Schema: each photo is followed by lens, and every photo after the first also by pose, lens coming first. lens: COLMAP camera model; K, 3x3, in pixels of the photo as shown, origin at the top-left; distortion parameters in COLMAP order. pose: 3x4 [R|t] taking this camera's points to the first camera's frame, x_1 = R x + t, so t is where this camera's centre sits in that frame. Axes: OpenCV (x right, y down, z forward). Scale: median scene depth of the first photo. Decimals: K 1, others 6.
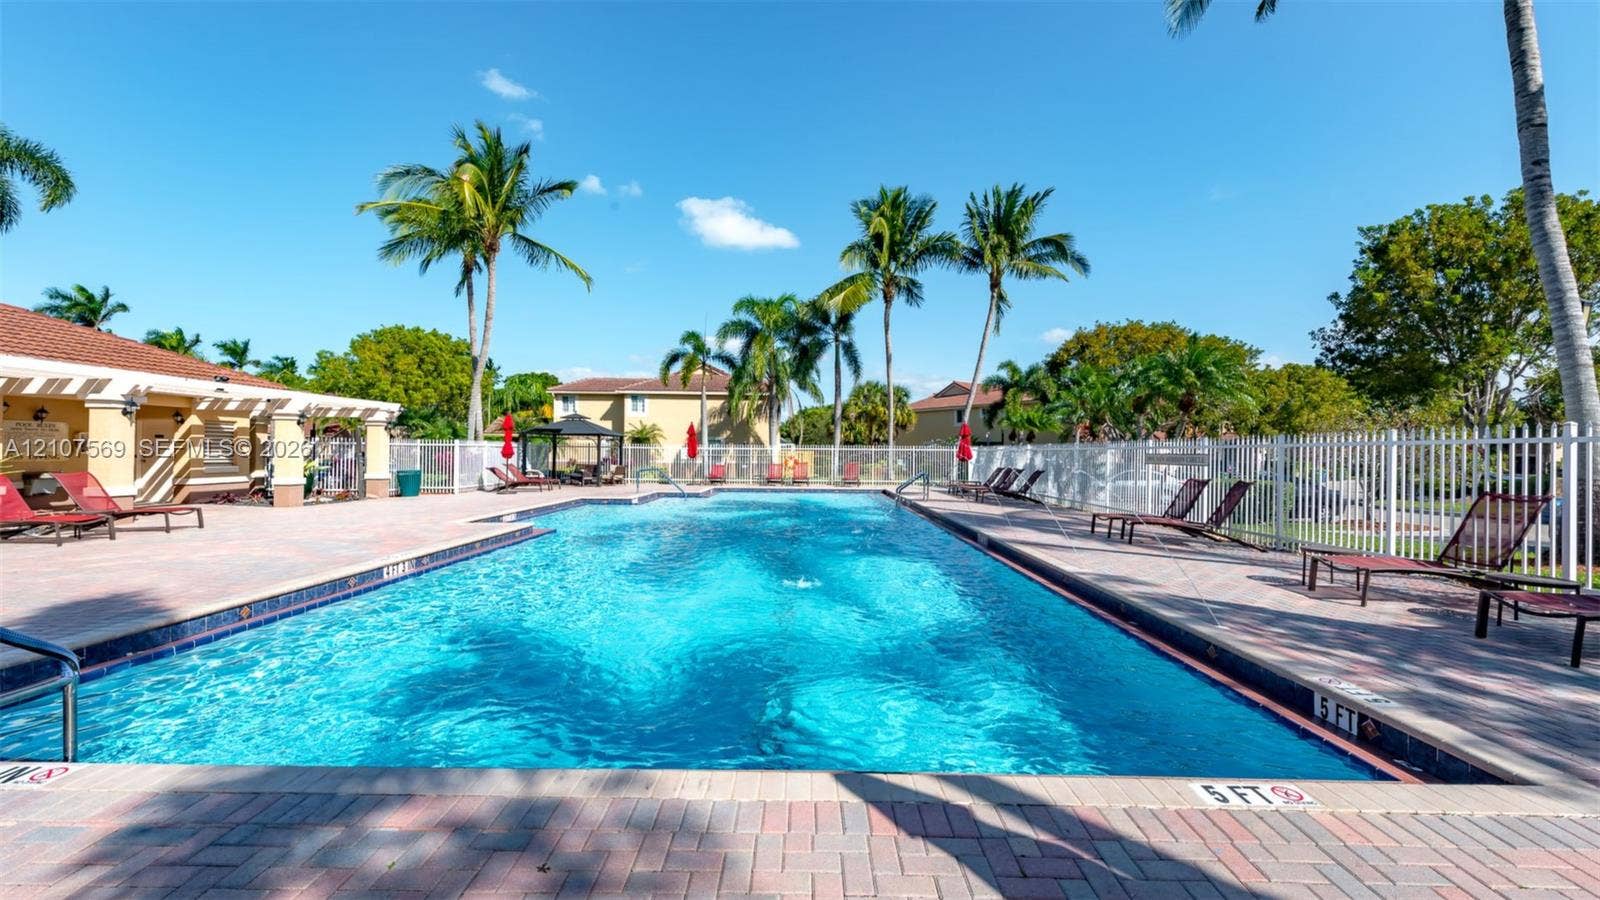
lens RADIAL K [[599.5, 0, 798.7], [0, 599.5, 448.6], [0, 0, 1]] dist [0.000840, 0.000136]
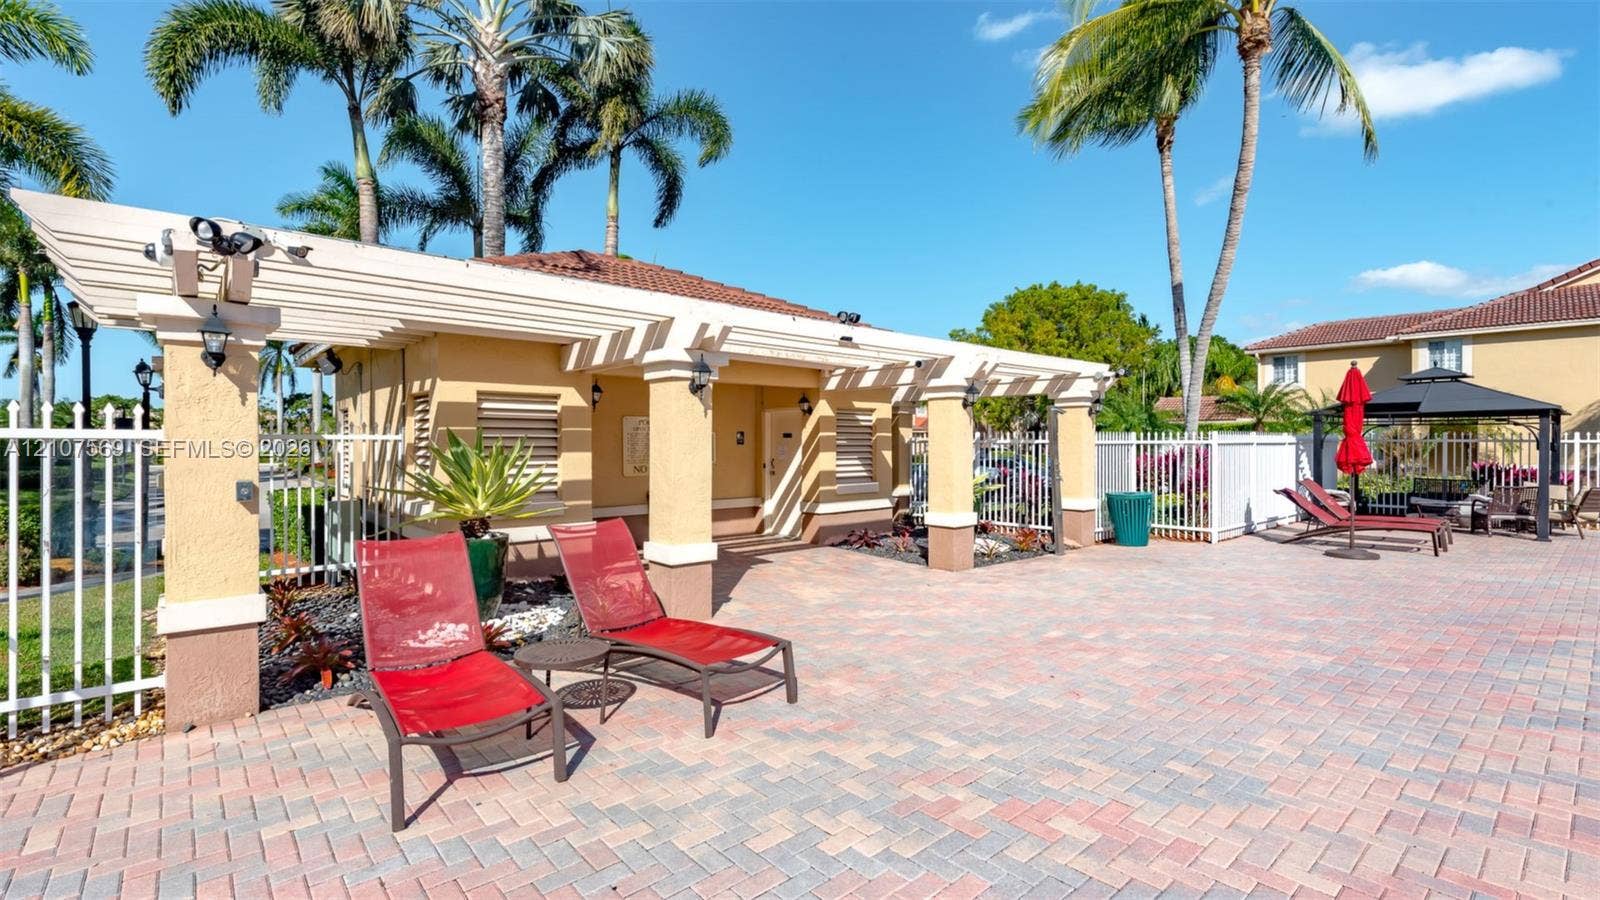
lens RADIAL K [[599.5, 0, 792.1], [0, 599.5, 442.8], [0, 0, 1]] dist [0.000840, 0.000136]
pose [[0.618254, -0.006458, -0.785952, -0.516803], [0.010237, 0.999948, -0.000163, -0.011590], [0.785911, -0.007945, 0.618288, 0.562718]]
